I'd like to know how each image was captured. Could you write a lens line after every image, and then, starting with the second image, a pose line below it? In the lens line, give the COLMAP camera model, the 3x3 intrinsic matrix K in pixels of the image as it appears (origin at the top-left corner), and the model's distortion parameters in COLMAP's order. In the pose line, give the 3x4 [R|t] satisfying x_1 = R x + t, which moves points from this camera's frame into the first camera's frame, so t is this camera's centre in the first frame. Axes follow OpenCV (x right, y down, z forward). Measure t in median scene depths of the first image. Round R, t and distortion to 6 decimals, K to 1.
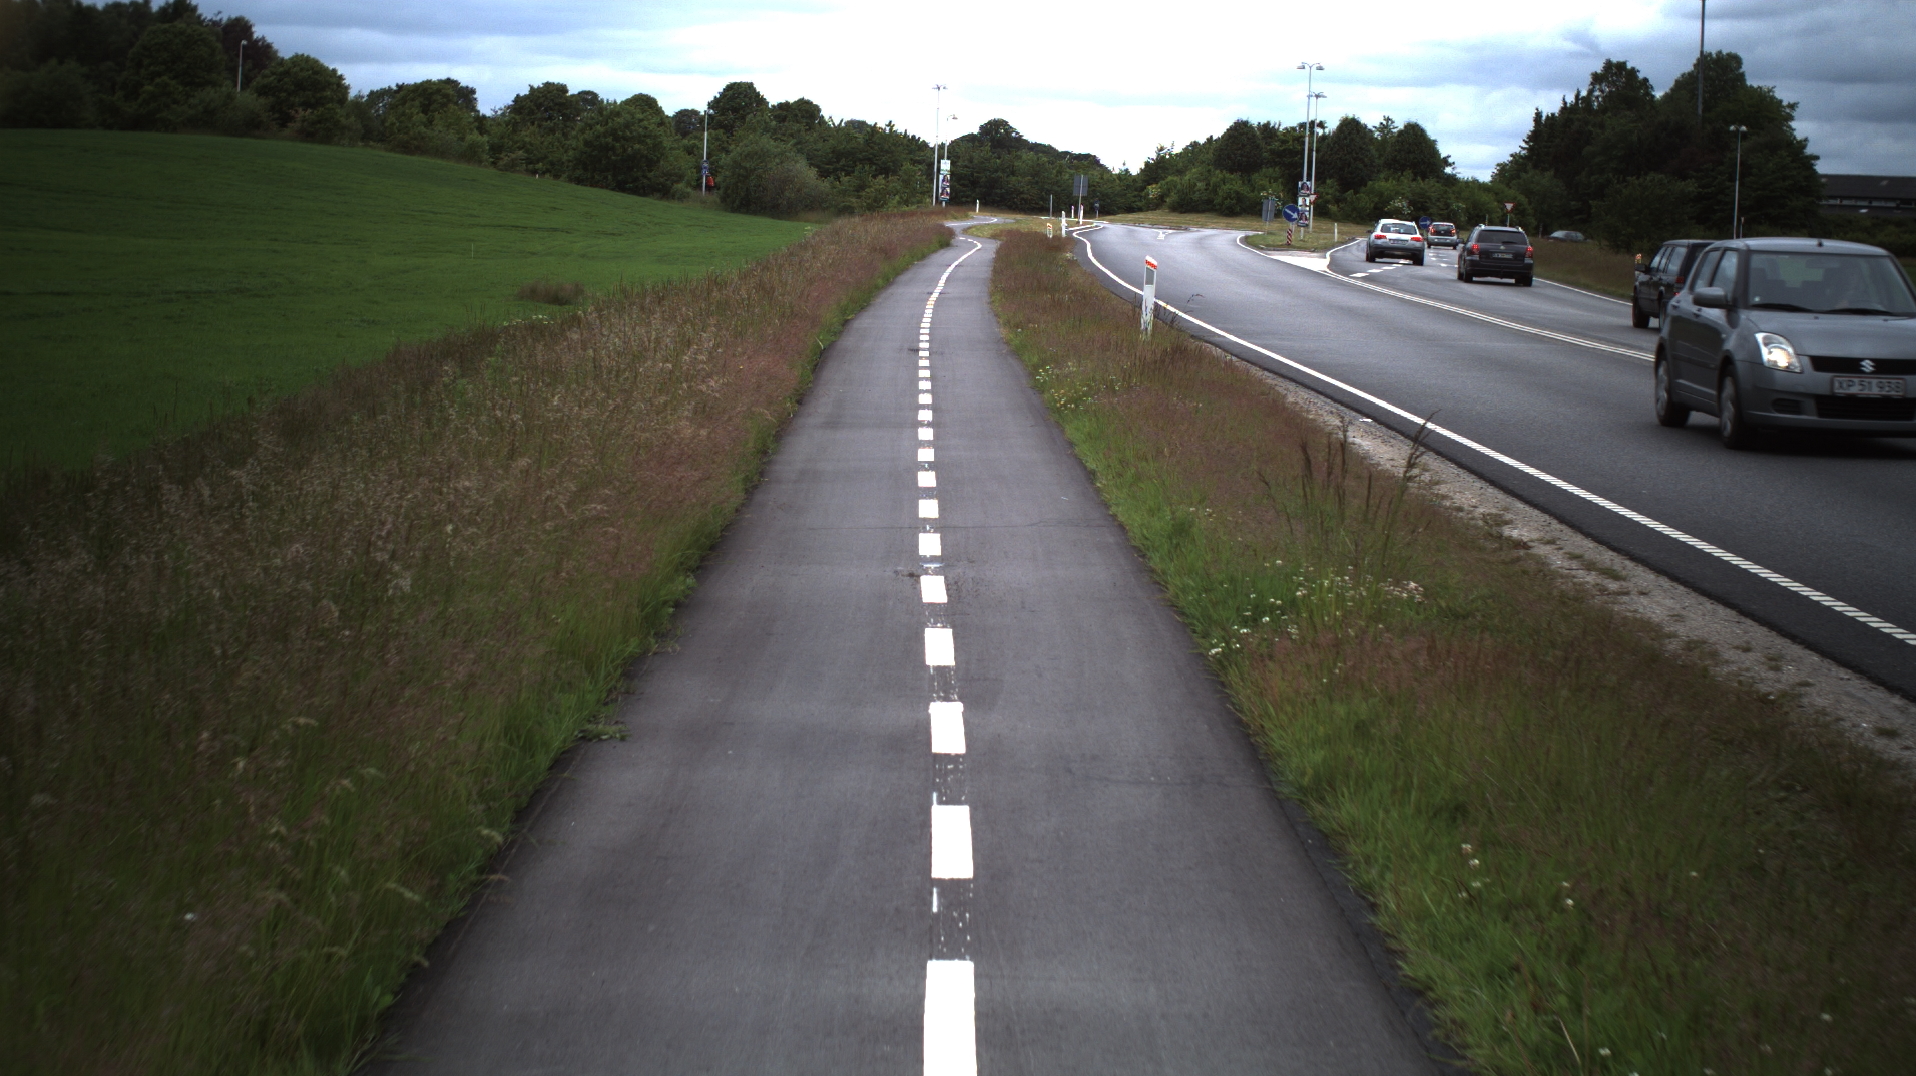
lens RADIAL K [[3415.8, 0, 958.0], [0, 3415.8, 538.0], [0, 0, 1]] dist [-0.290664, 0.348583]
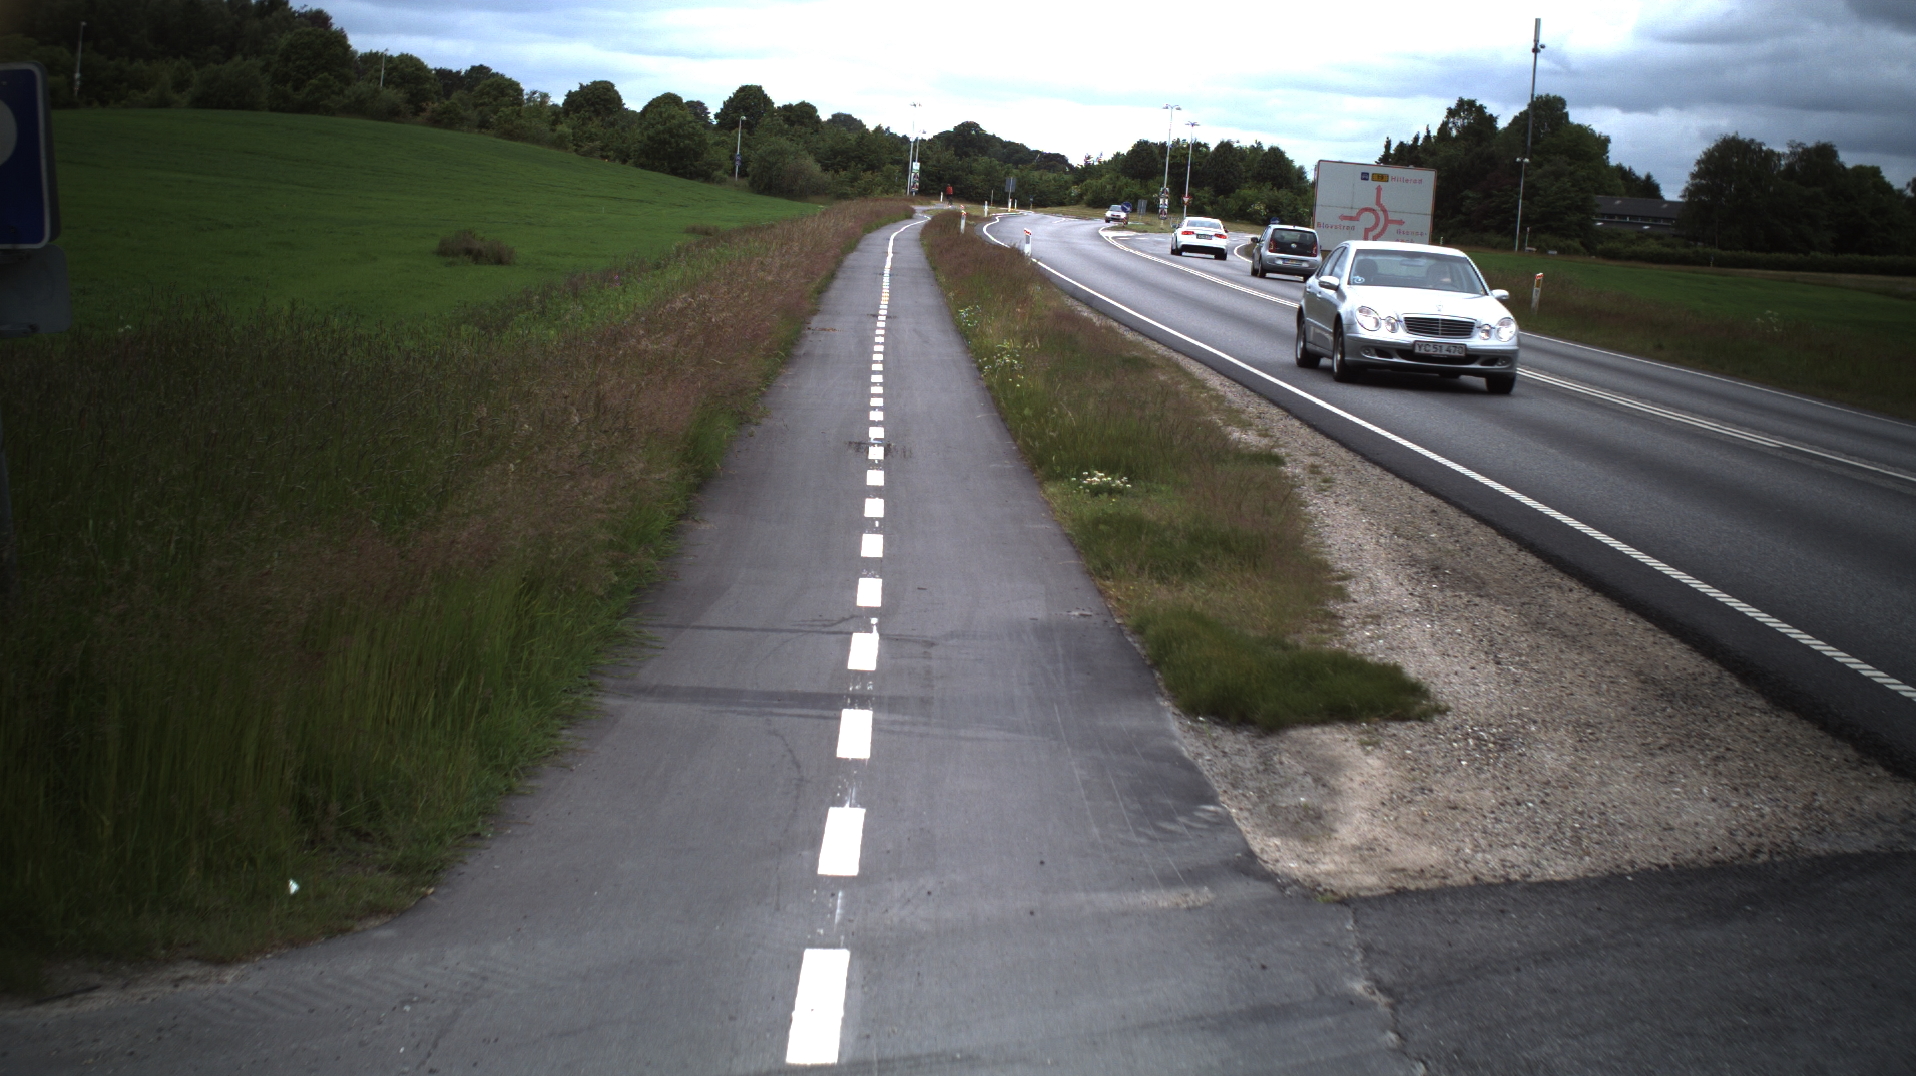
lens RADIAL K [[3415.8, 0, 958.0], [0, 3415.8, 538.0], [0, 0, 1]] dist [-0.290664, 0.348583]
pose [[0.999204, 0.038674, 0.009812, 0.004677], [-0.038697, 0.999249, 0.002075, 0.031984], [-0.009725, -0.002453, 0.999950, -0.322777]]
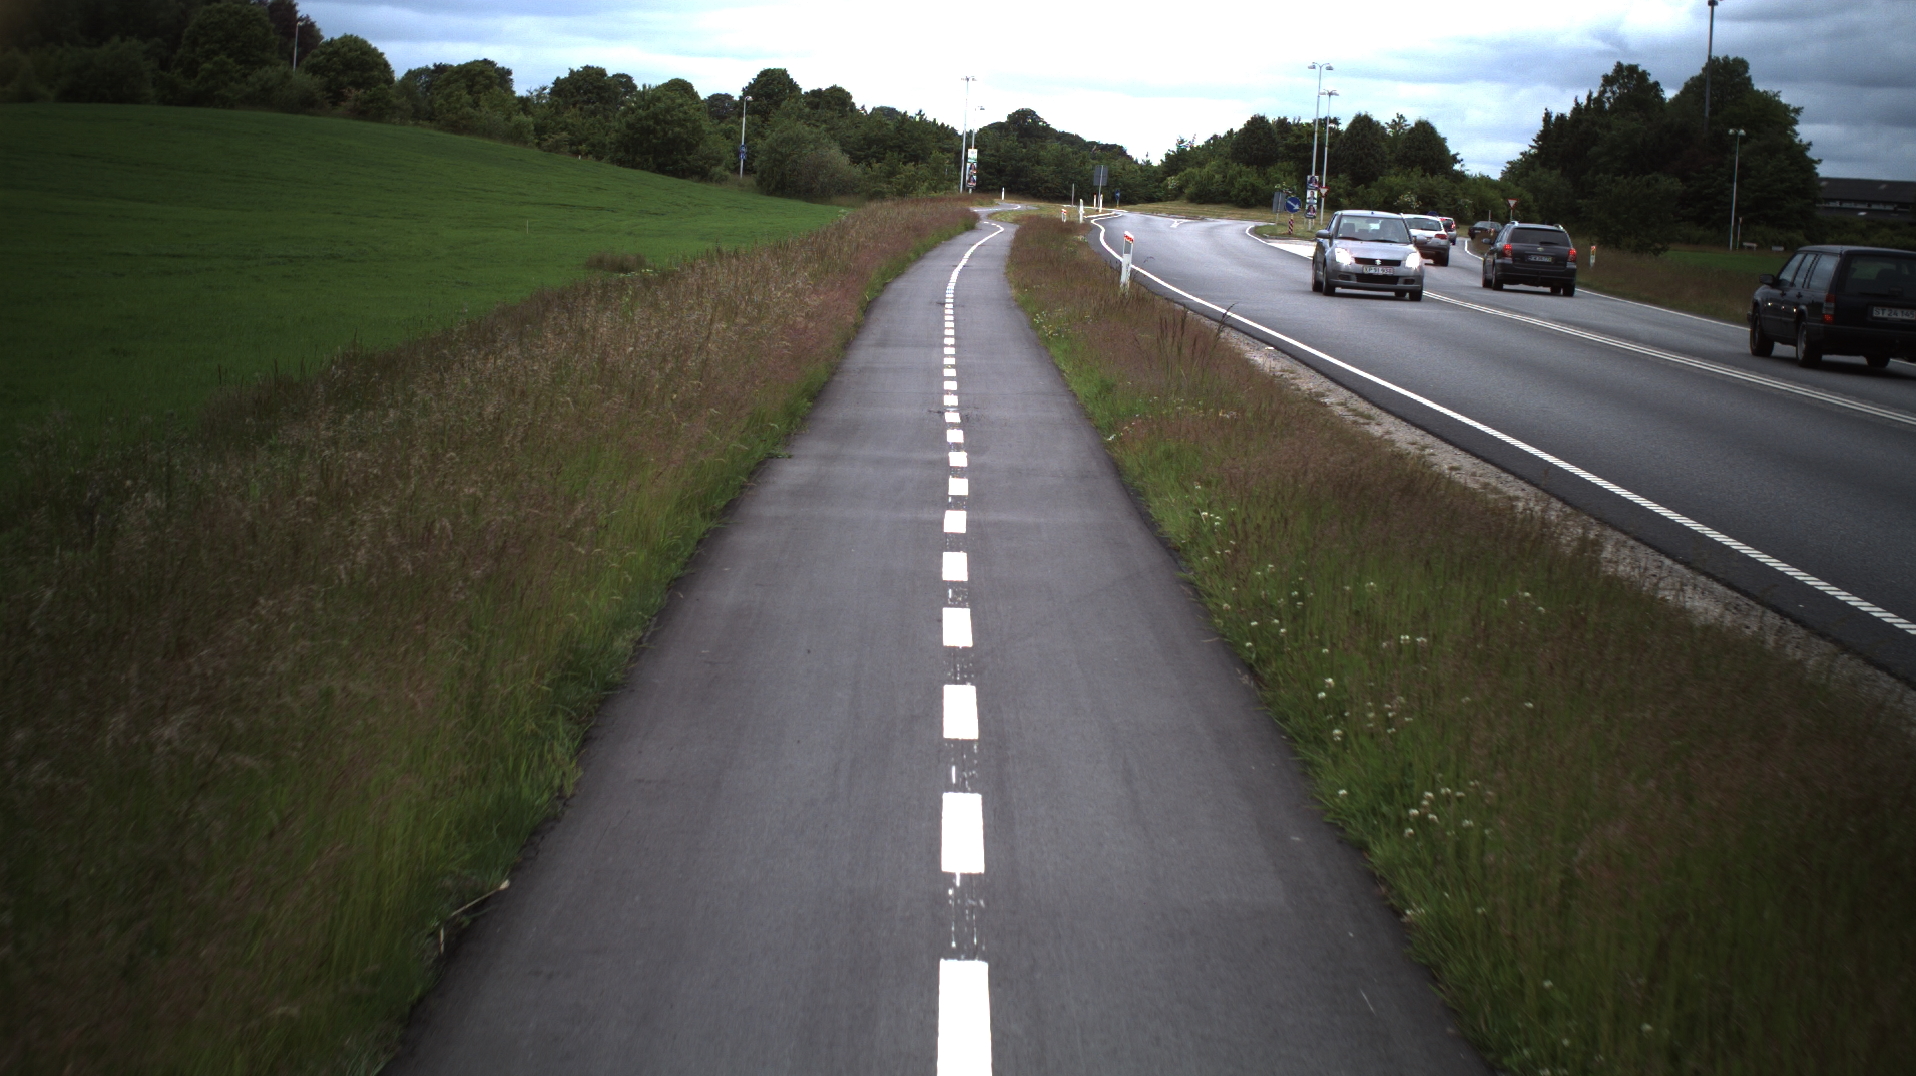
lens RADIAL K [[3415.8, 0, 958.0], [0, 3415.8, 538.0], [0, 0, 1]] dist [-0.290664, 0.348583]
pose [[0.999818, 0.018042, -0.006268, 0.000424], [-0.018019, 0.999831, 0.003642, 0.004177], [0.006333, -0.003528, 0.999974, -0.040285]]
